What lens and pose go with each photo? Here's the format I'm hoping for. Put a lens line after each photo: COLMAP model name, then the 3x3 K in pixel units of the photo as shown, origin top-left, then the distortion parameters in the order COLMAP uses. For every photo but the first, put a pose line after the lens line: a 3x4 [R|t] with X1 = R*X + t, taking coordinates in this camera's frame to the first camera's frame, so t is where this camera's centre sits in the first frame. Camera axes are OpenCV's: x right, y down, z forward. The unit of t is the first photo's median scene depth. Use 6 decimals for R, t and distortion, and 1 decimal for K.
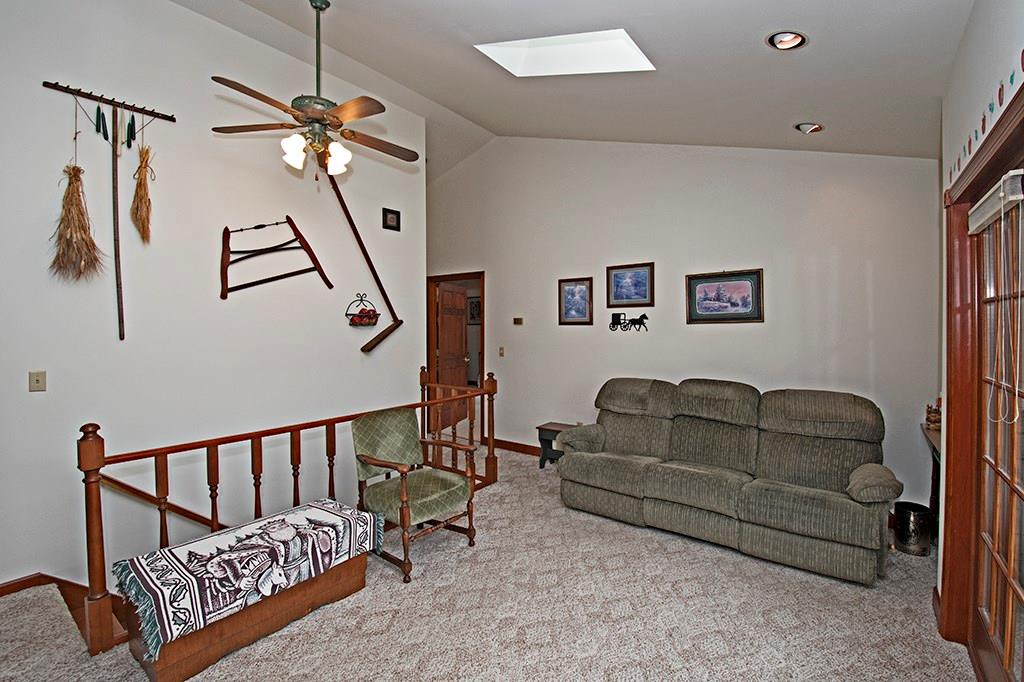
lens RADIAL K [[455.5, 0, 527.0], [0, 455.5, 326.4], [0, 0, 1]] dist [0.017205, -0.017179]
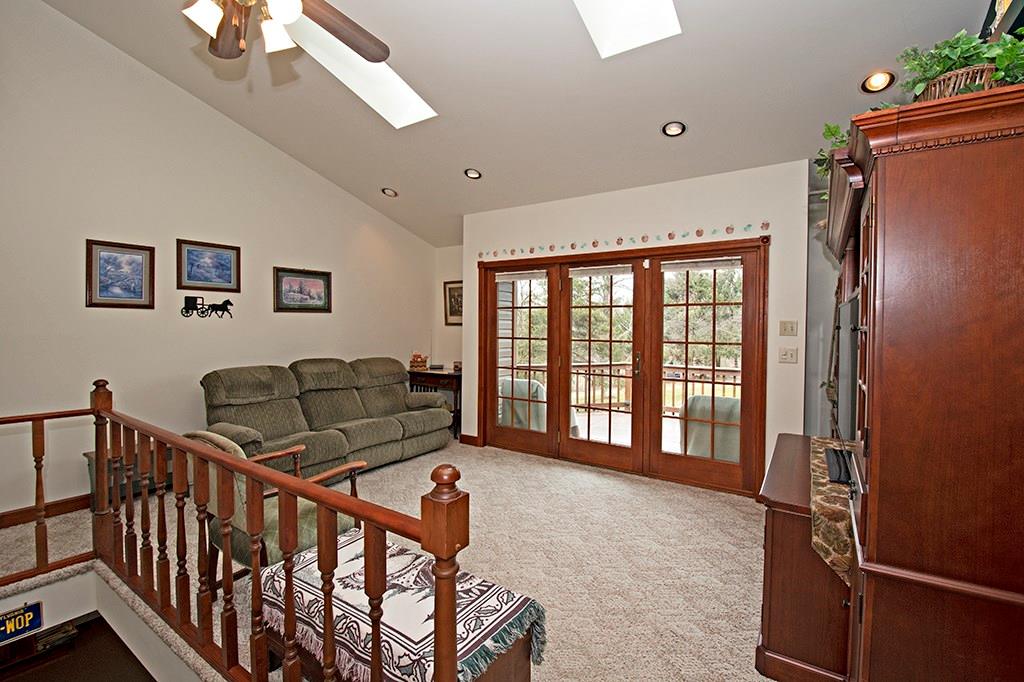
lens RADIAL K [[455.5, 0, 527.0], [0, 455.5, 326.4], [0, 0, 1]] dist [0.017205, -0.017179]
pose [[-0.081627, 0.007709, 0.996633, -0.729097], [0.001081, 0.999970, -0.007646, 0.035283], [-0.996662, 0.000454, -0.081633, 0.465767]]
